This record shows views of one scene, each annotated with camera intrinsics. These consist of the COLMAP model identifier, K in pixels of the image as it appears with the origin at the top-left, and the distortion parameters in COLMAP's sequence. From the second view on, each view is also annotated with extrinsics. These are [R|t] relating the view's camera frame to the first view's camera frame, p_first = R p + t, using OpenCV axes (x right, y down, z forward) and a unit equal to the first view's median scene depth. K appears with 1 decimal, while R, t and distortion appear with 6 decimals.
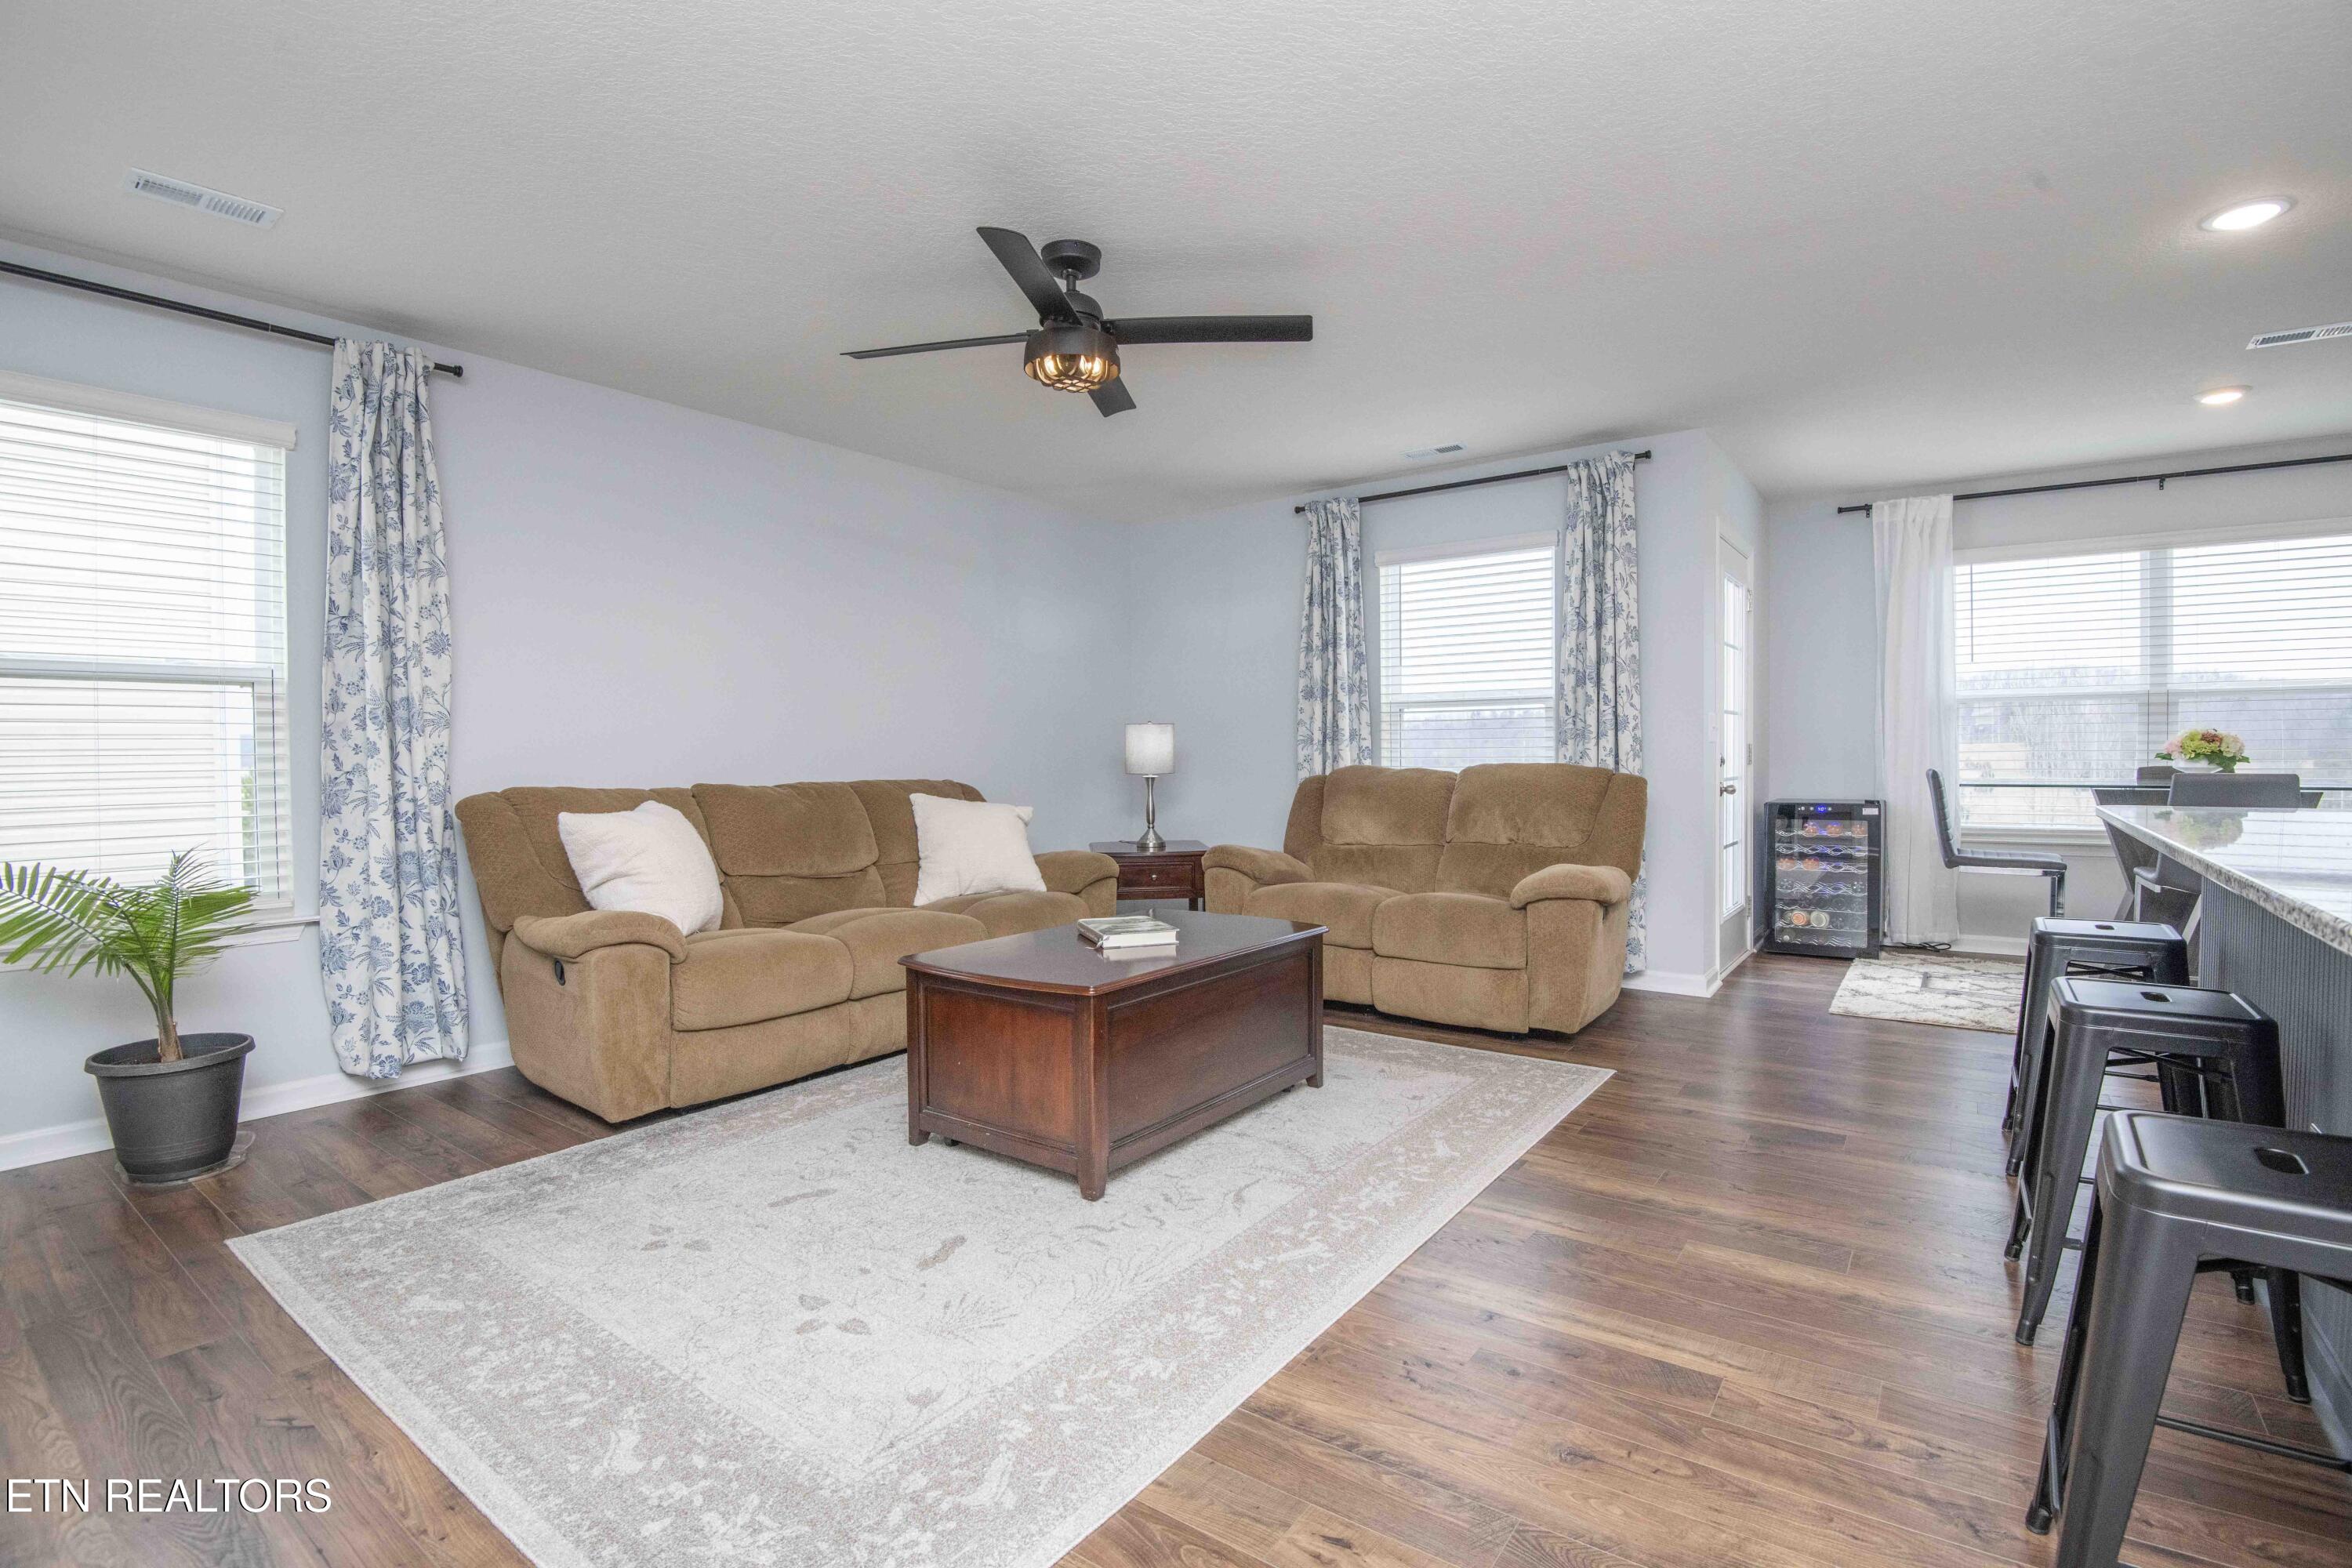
lens RADIAL K [[1079.1, 0, 1180.2], [0, 1079.1, 786.1], [0, 0, 1]] dist [-0.012800, -0.015849]
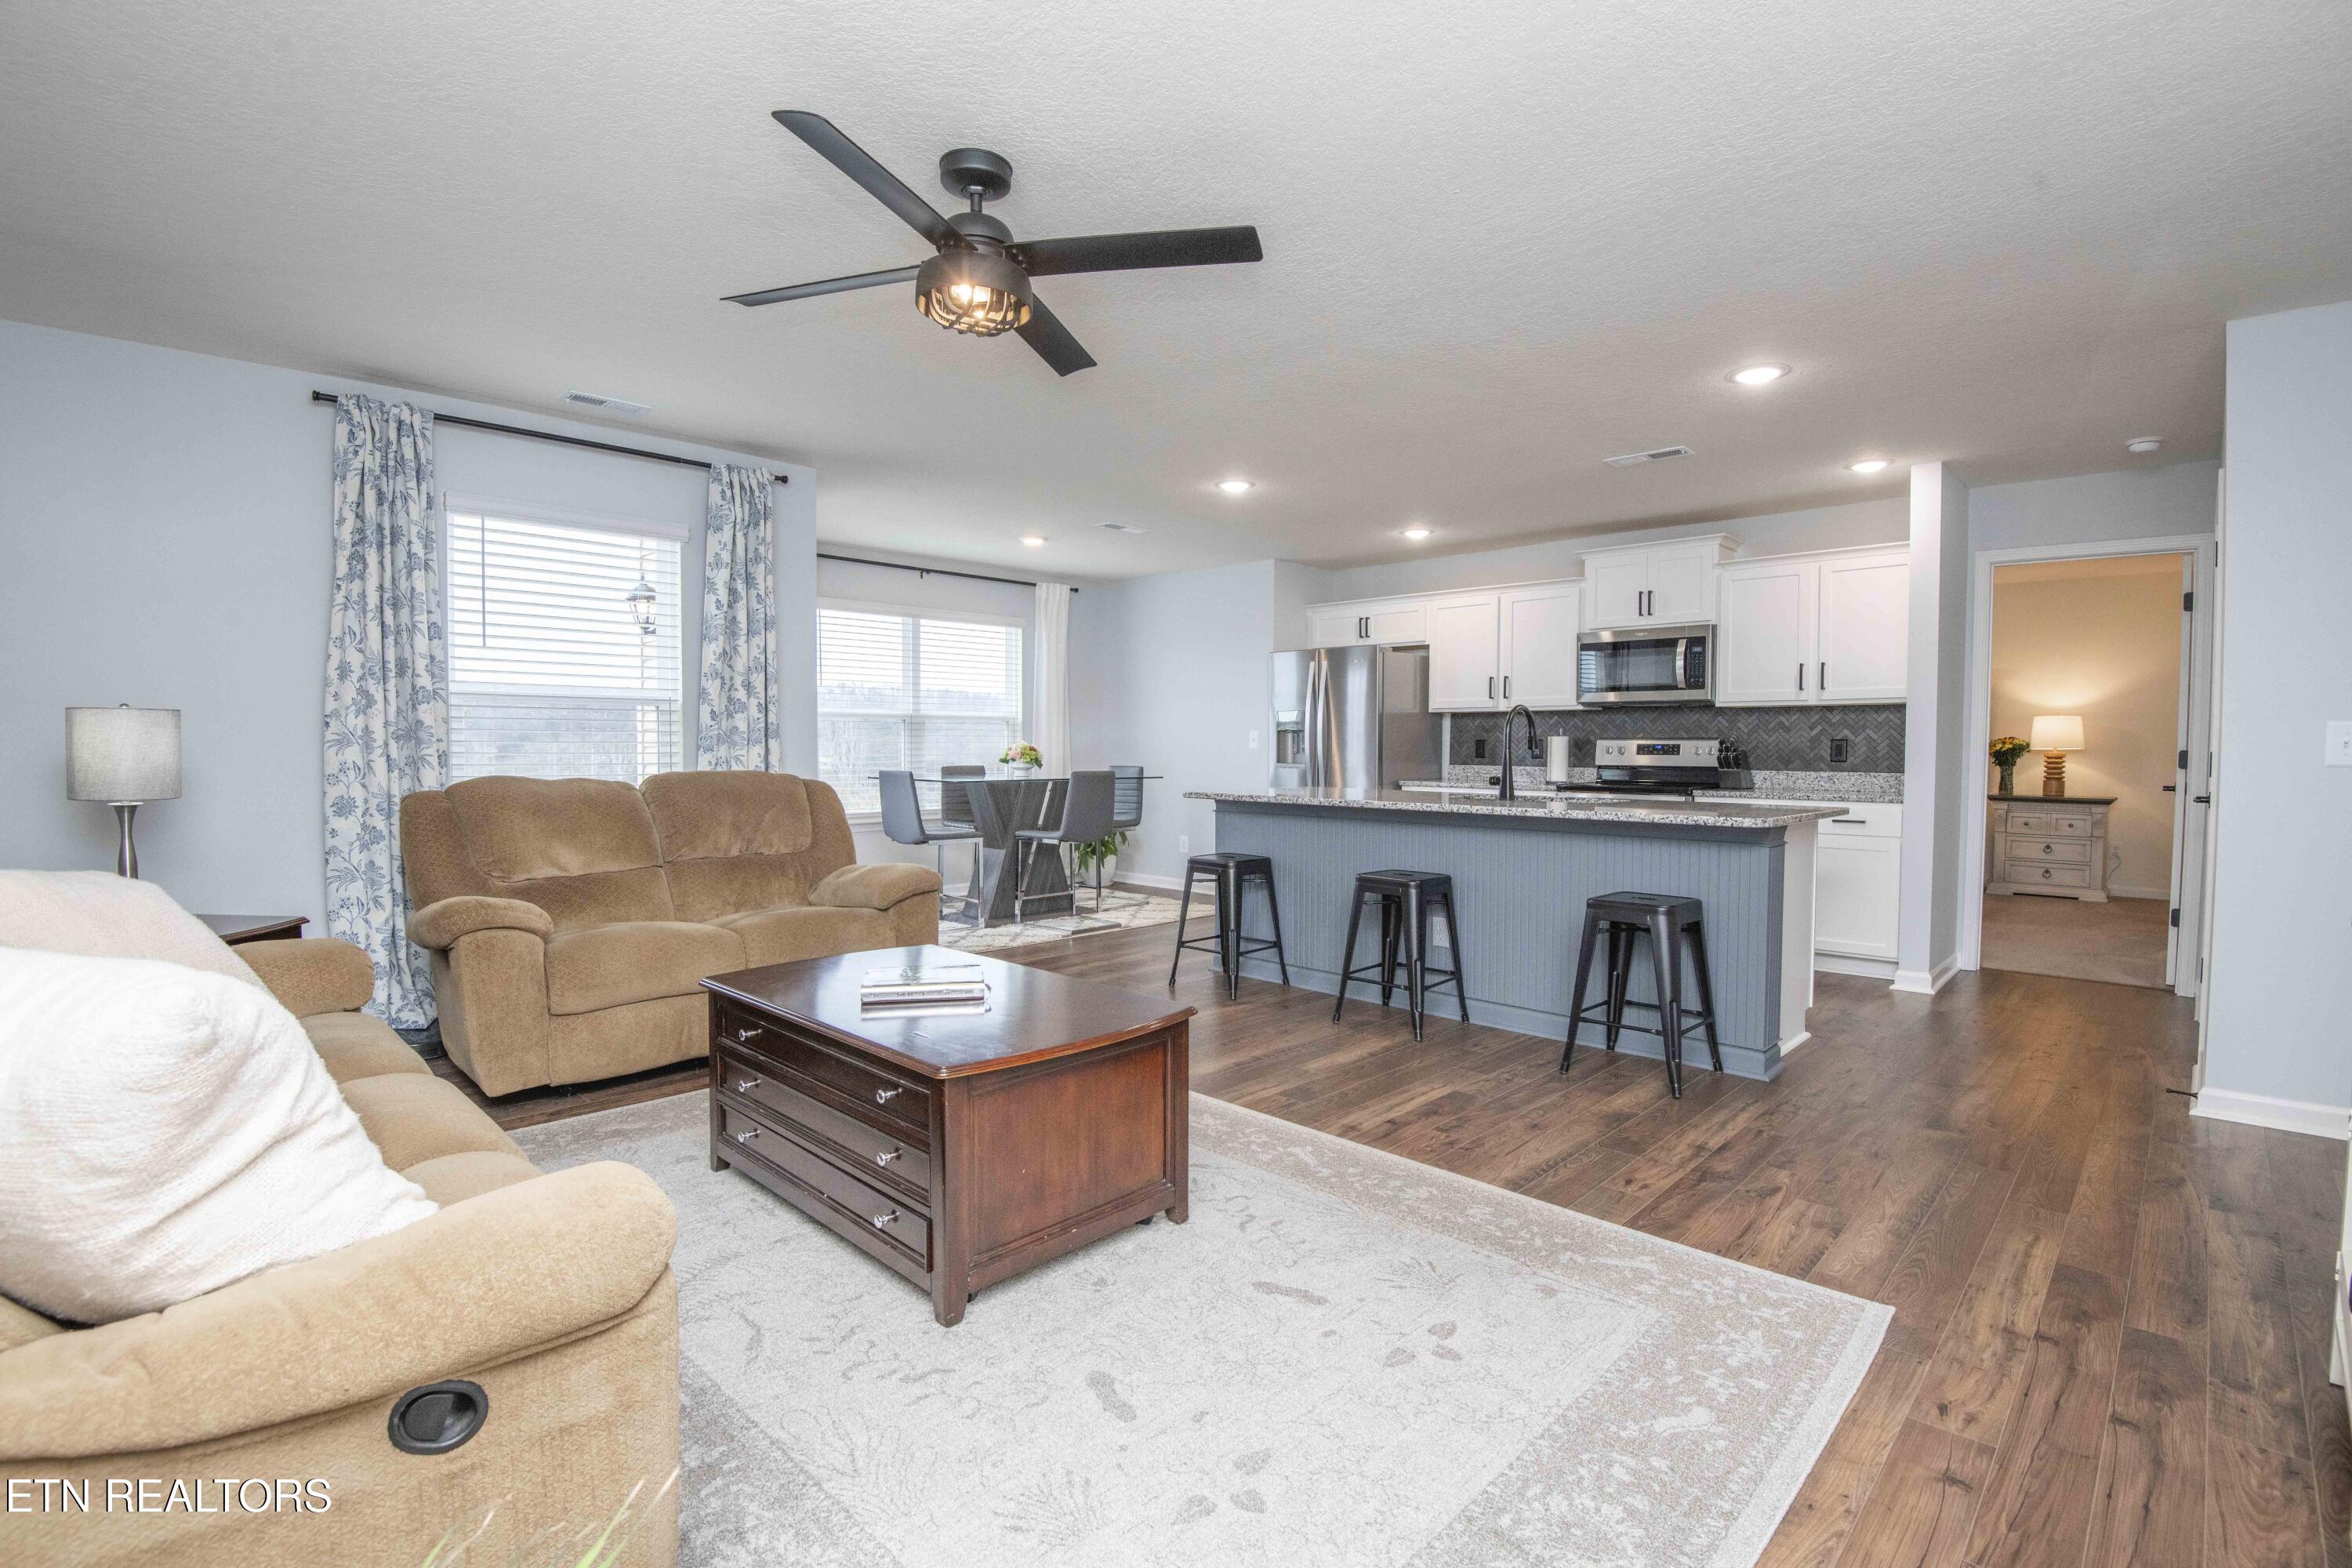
lens RADIAL K [[1079.1, 0, 1180.2], [0, 1079.1, 786.1], [0, 0, 1]] dist [-0.012800, -0.015849]
pose [[0.142798, -0.029061, 0.989325, -1.037140], [0.021604, 0.999422, 0.026239, -0.043539], [-0.989516, 0.017627, 0.143344, 0.836725]]
